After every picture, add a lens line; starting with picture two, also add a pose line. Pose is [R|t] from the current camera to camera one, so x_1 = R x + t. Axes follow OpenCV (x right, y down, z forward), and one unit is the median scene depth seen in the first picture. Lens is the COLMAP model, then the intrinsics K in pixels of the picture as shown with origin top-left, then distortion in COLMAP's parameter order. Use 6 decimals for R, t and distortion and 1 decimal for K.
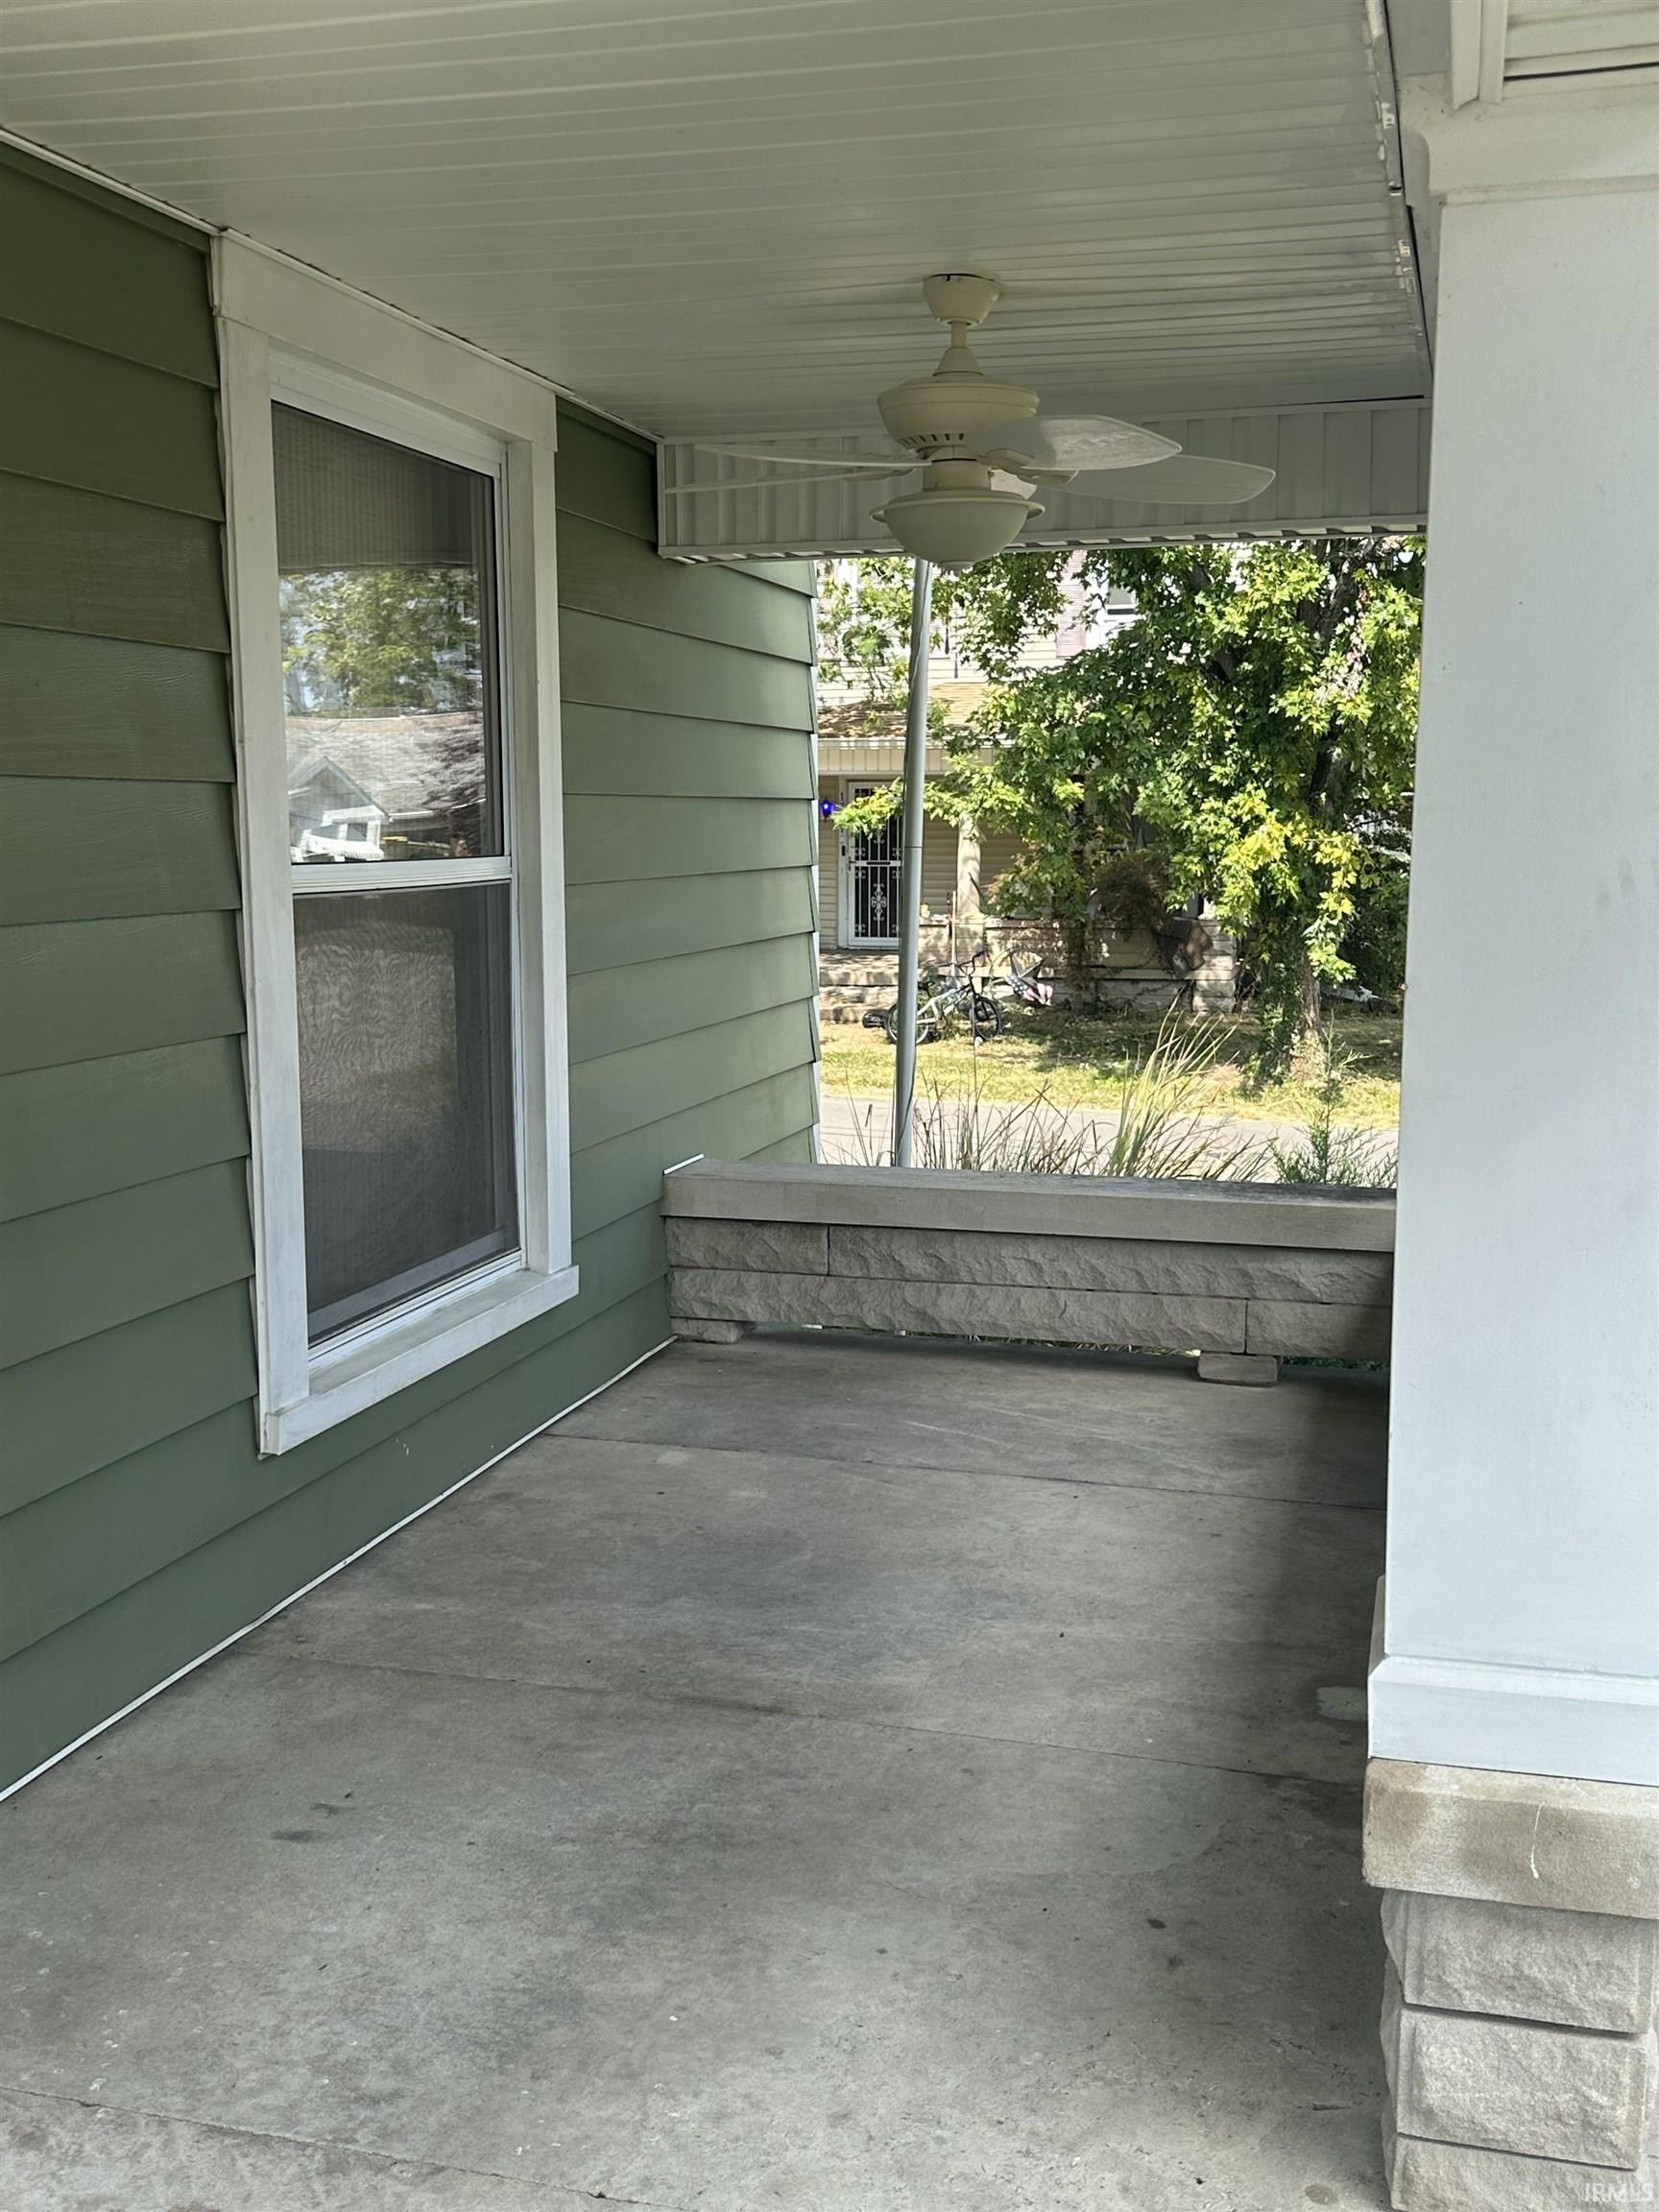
lens RADIAL K [[2295.8, 0, 829.3], [0, 2295.8, 1107.6], [0, 0, 1]] dist [-0.011189, 0.000000]
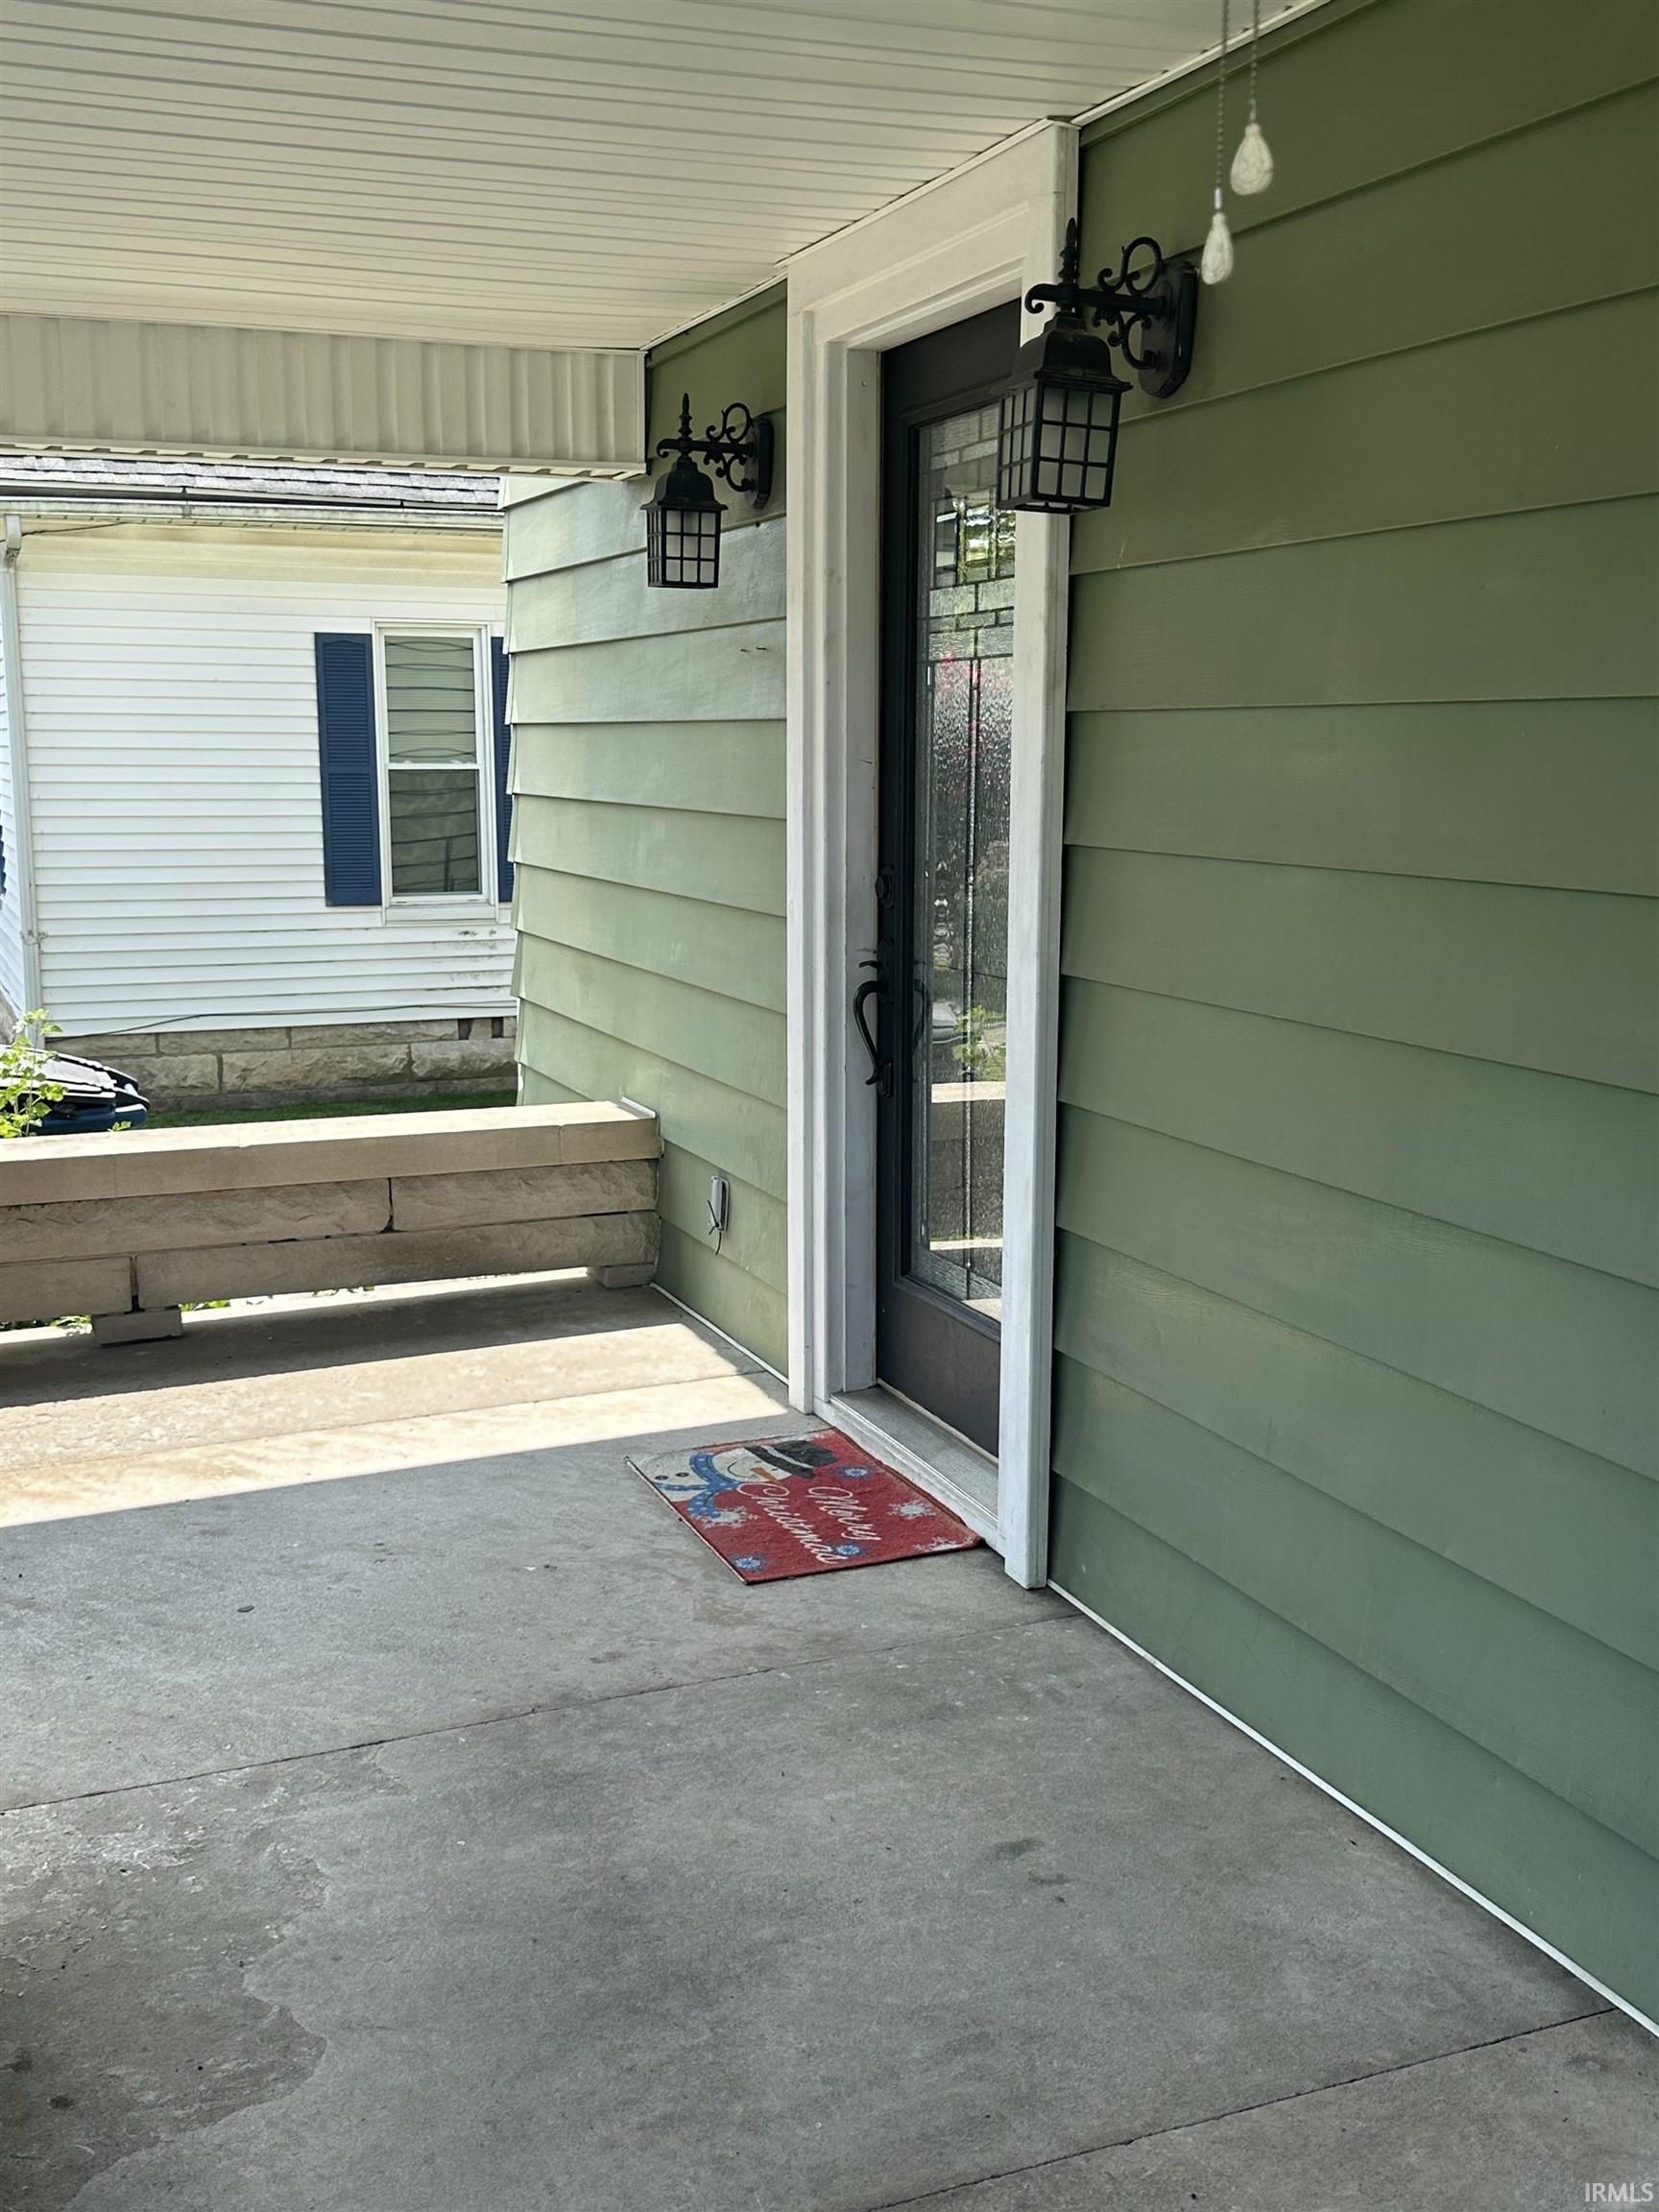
lens RADIAL K [[2295.8, 0, 829.4], [0, 2295.8, 1107.0], [0, 0, 1]] dist [-0.011189, 0.000000]
pose [[-0.799094, 0.097719, -0.593211, 0.349049], [-0.079839, 0.960715, 0.265806, -0.210744], [0.595881, 0.259766, -0.759900, 1.581509]]
